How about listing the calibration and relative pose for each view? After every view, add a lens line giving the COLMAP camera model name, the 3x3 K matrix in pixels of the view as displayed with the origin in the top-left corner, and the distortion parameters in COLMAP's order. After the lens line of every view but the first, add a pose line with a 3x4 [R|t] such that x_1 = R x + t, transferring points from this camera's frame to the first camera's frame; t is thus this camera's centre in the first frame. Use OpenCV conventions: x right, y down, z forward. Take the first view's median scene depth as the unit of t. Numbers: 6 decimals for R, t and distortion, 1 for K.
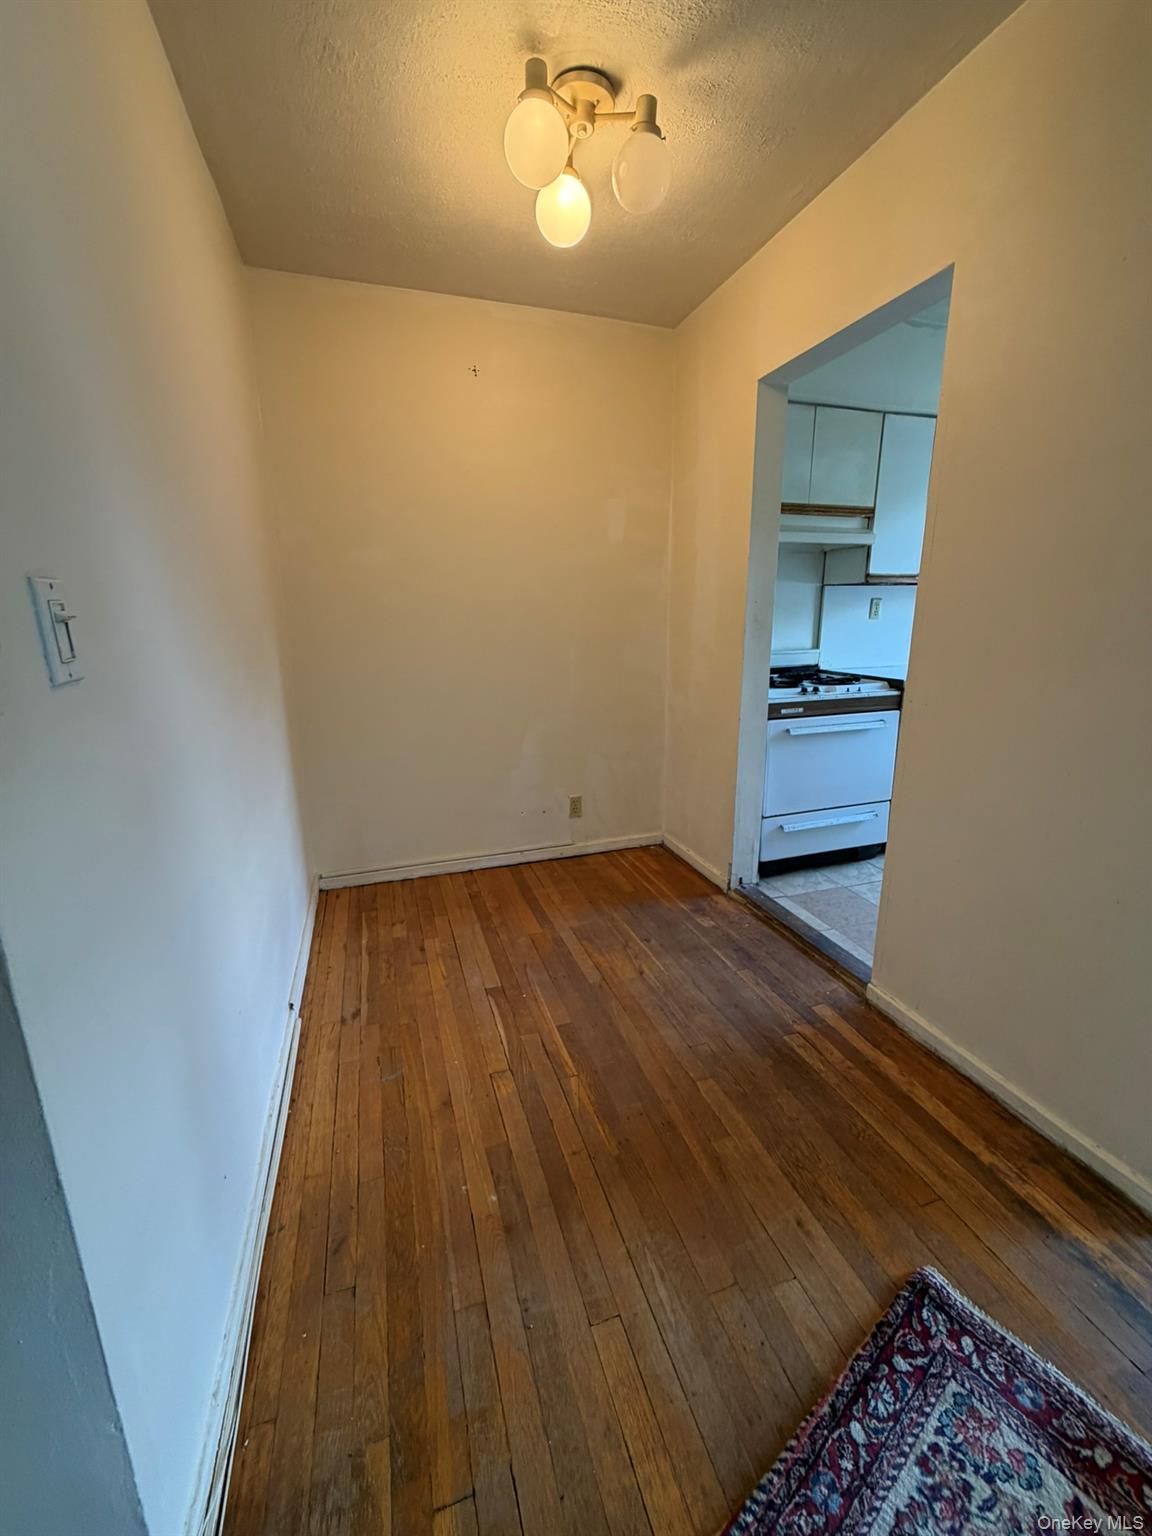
lens RADIAL K [[610.0, 0, 577.1], [0, 610.0, 756.4], [0, 0, 1]] dist [-0.000201, 0.000055]
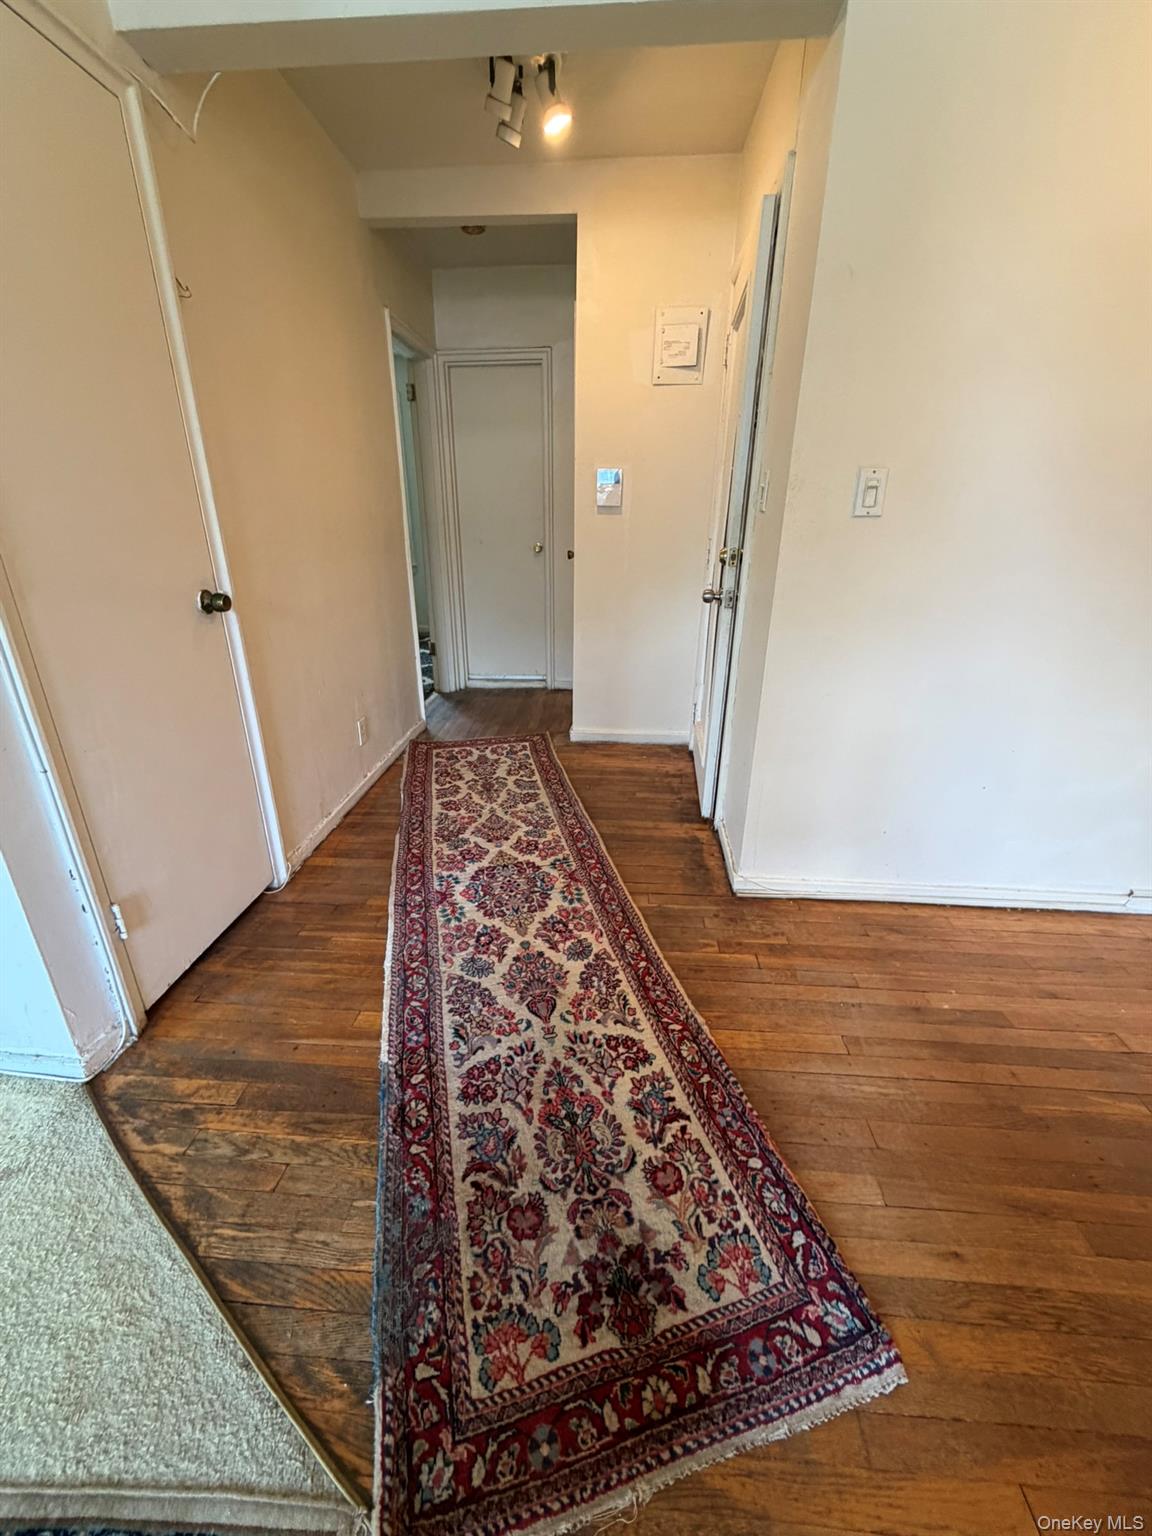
lens RADIAL K [[618.7, 0, 576.0], [0, 618.7, 768.0], [0, 0, 1]] dist [-0.004593, -0.000046]
pose [[-0.379963, 0.351711, -0.855527, 0.969628], [-0.215105, 0.865941, 0.451526, -0.053121], [0.899643, 0.355591, -0.253371, 0.491374]]
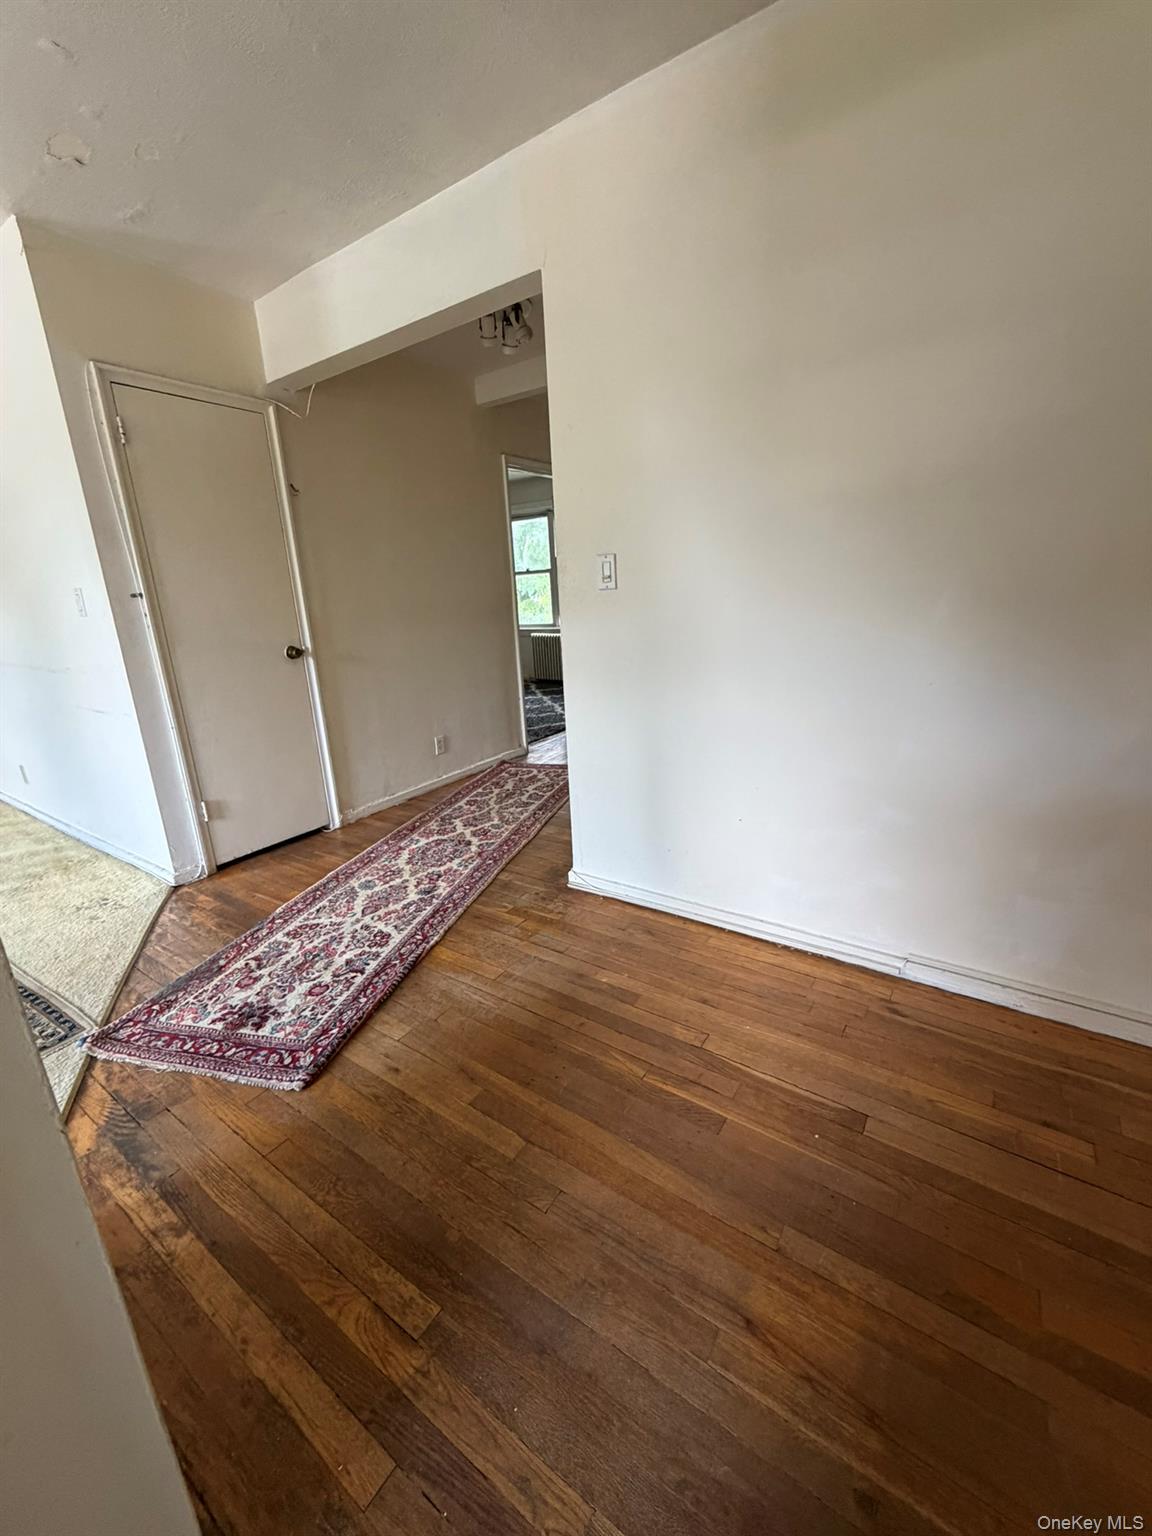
lens RADIAL K [[618.7, 0, 576.0], [0, 618.7, 768.0], [0, 0, 1]] dist [-0.004593, -0.000046]
pose [[-0.792388, 0.210706, -0.572473, 0.625593], [-0.088581, 0.888761, 0.449730, -0.352300], [0.603552, 0.407071, -0.685579, 1.721797]]
